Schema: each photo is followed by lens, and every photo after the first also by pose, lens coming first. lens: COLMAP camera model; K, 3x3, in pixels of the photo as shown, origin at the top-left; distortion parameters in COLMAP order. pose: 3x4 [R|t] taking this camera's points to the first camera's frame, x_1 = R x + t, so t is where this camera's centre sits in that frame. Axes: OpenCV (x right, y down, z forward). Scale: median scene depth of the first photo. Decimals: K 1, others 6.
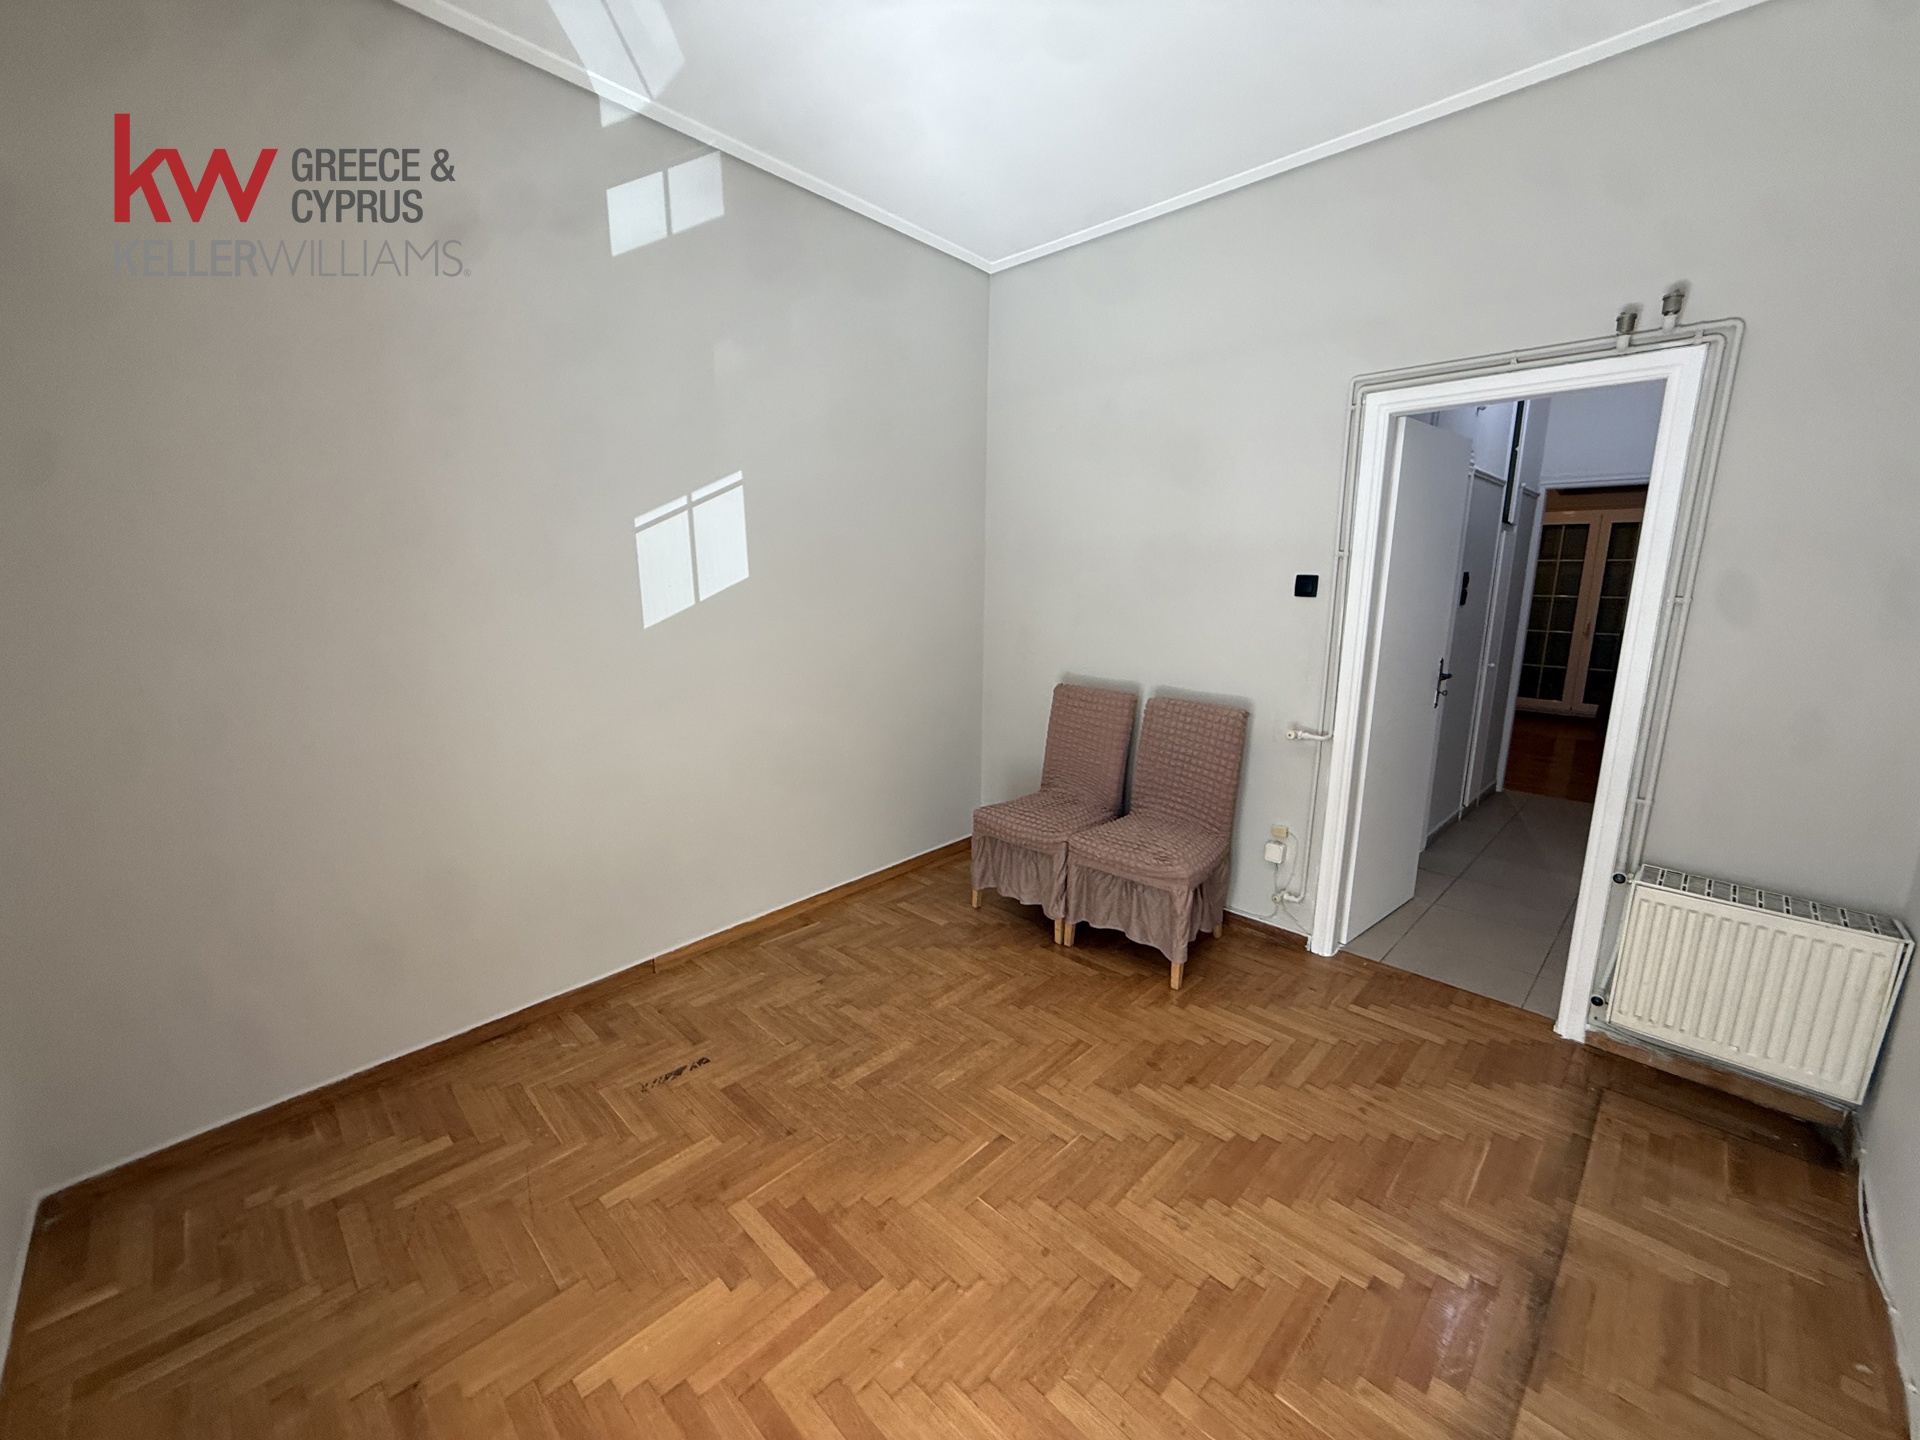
lens RADIAL K [[766.5, 0, 956.7], [0, 766.5, 717.0], [0, 0, 1]] dist [-0.000941, 0.000406]
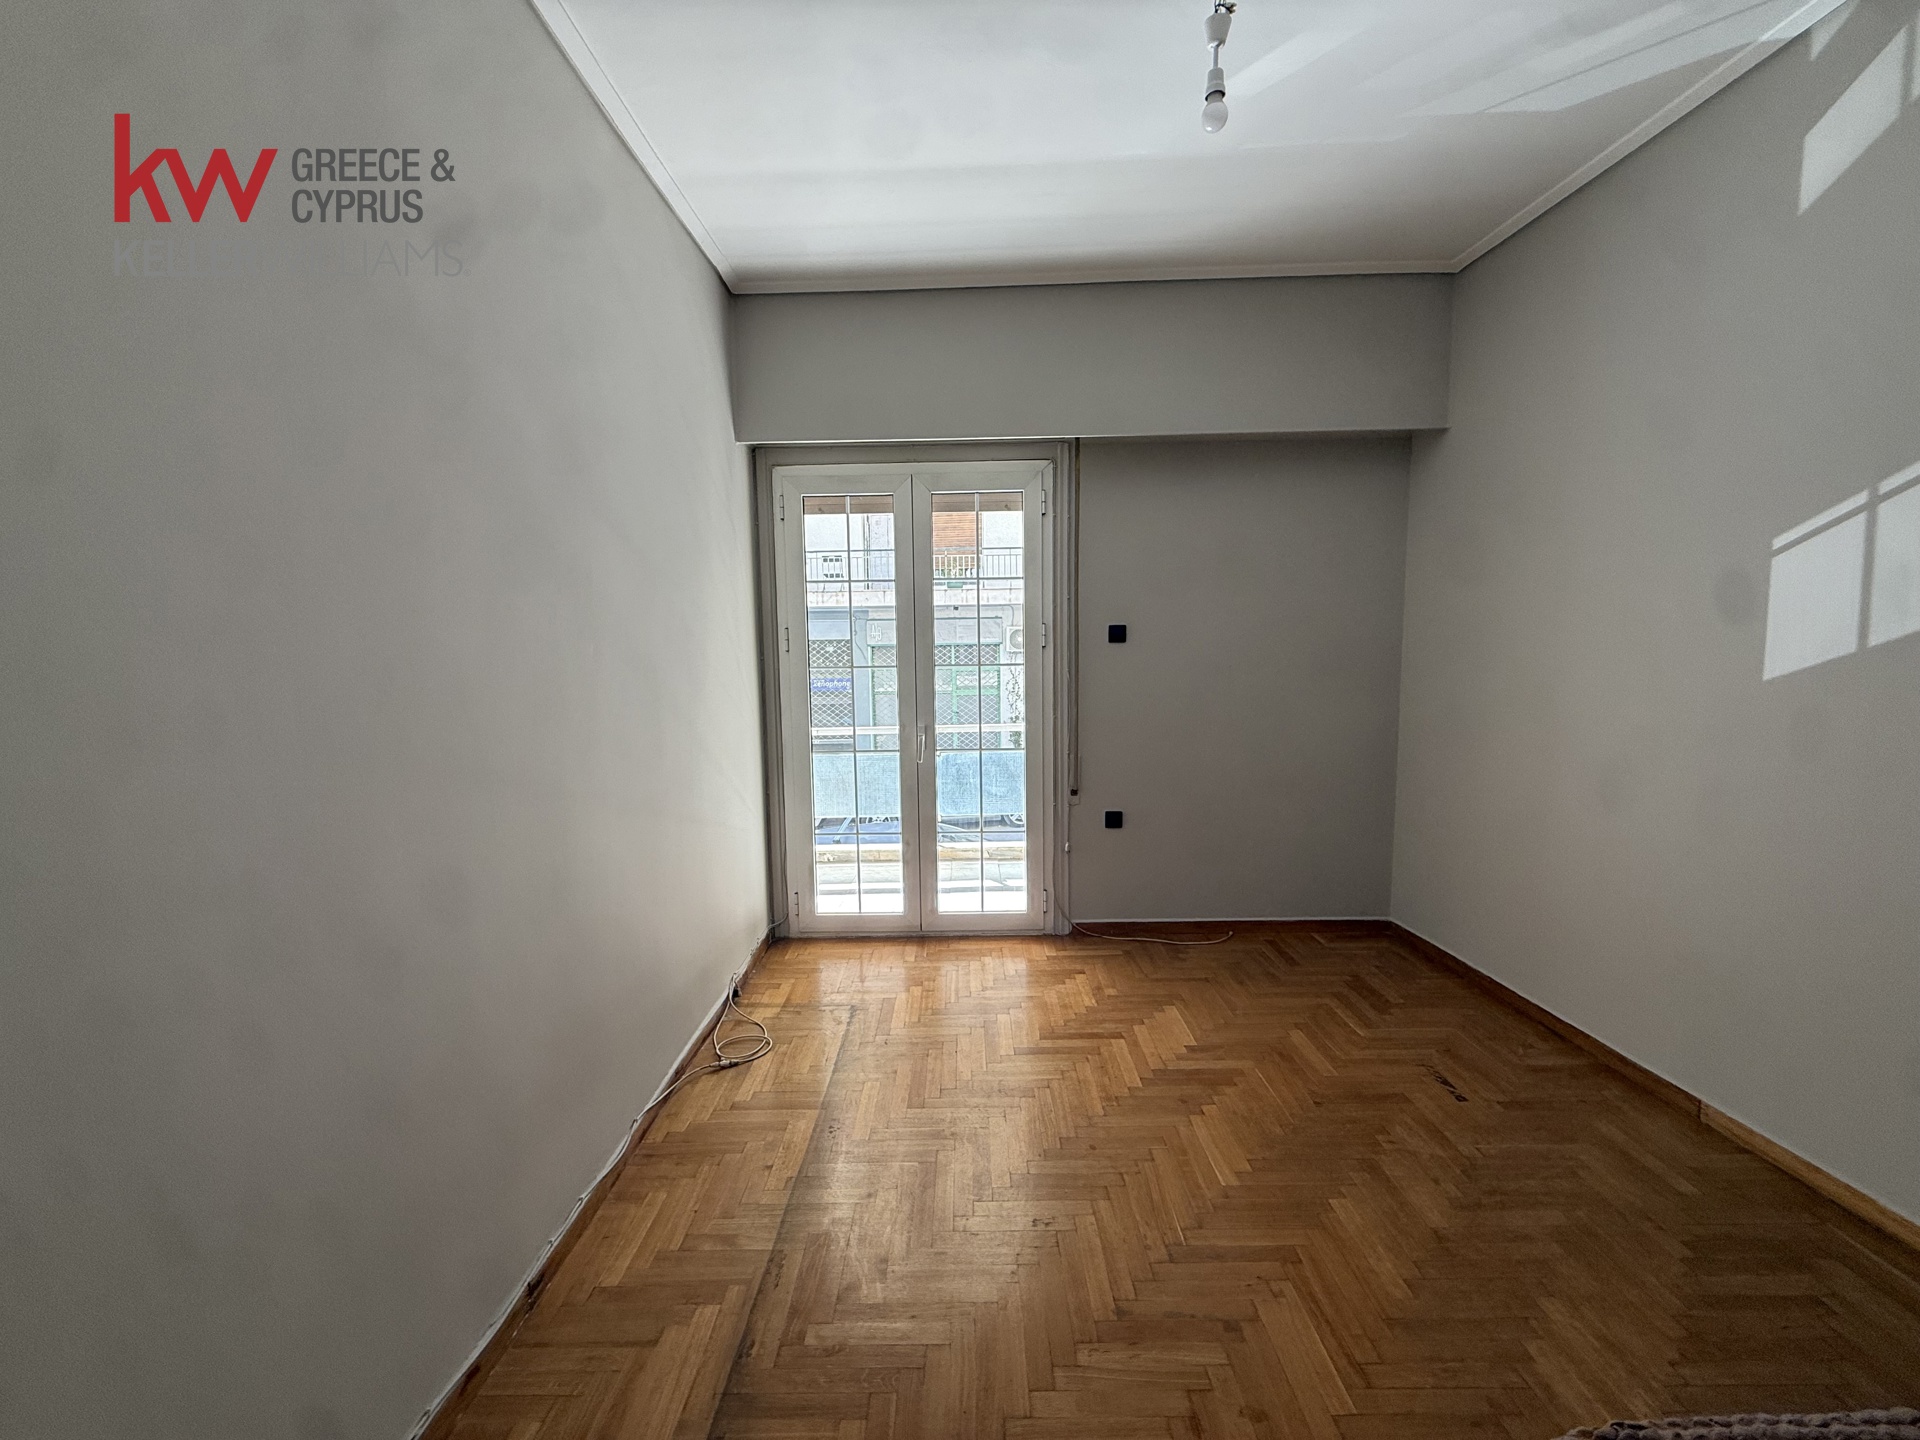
lens RADIAL K [[766.5, 0, 963.2], [0, 766.5, 717.7], [0, 0, 1]] dist [-0.000941, 0.000406]
pose [[-0.714176, 0.067688, -0.696686, 0.807145], [-0.122922, 0.967718, 0.220028, -0.172700], [0.689088, 0.242777, -0.682801, 1.132823]]
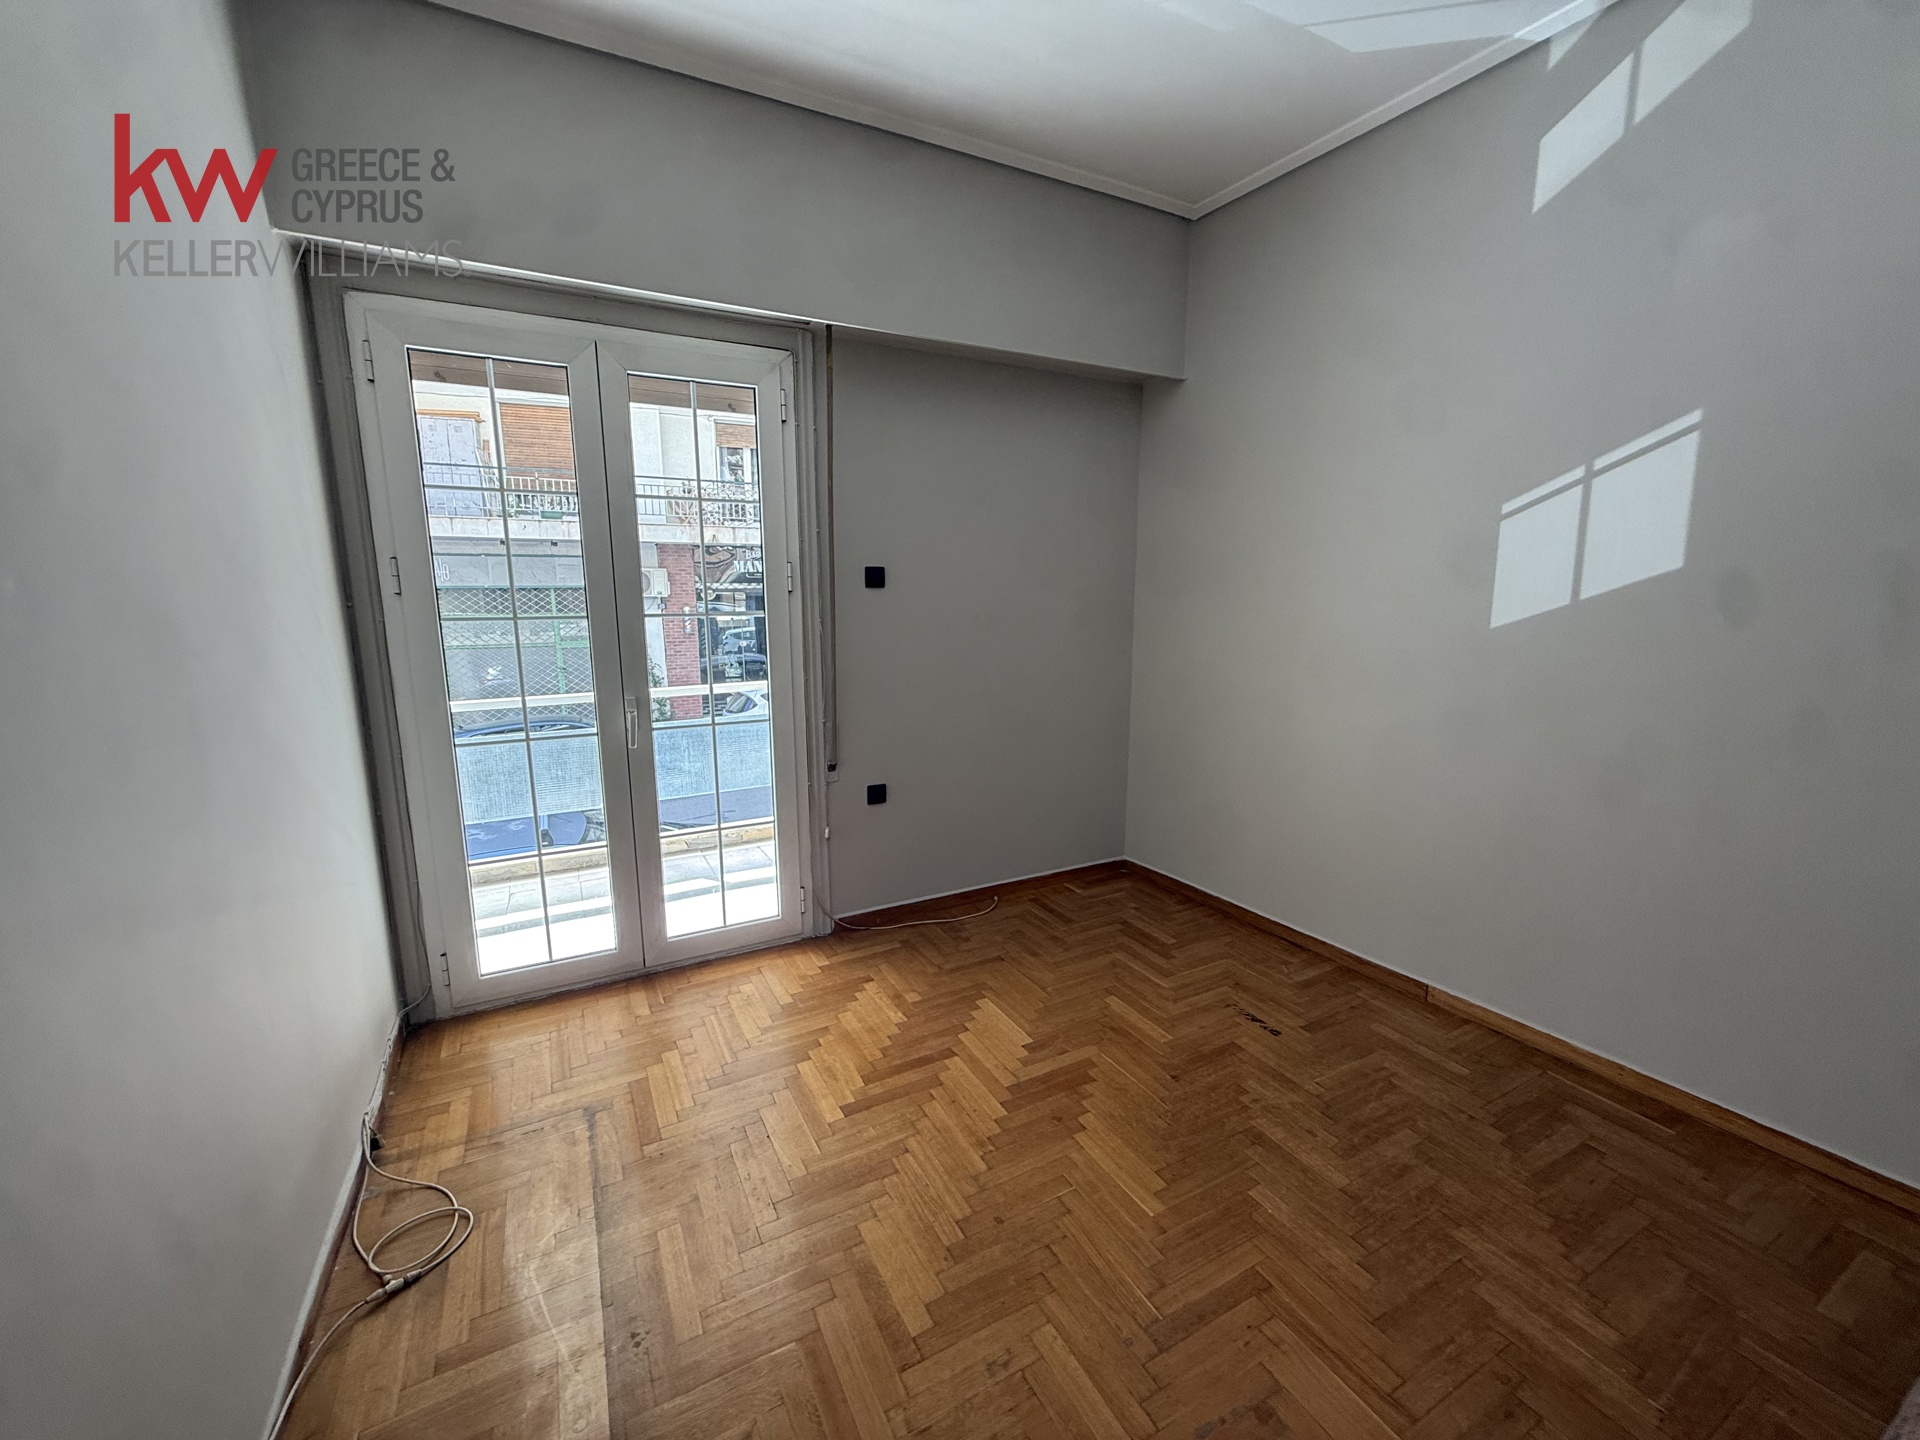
lens RADIAL K [[766.5, 0, 961.9], [0, 766.5, 718.7], [0, 0, 1]] dist [-0.000941, 0.000406]
pose [[-0.291584, 0.152917, -0.944243, 0.724824], [-0.180590, 0.960587, 0.211330, -0.105842], [0.939343, 0.232141, -0.252477, 0.776526]]
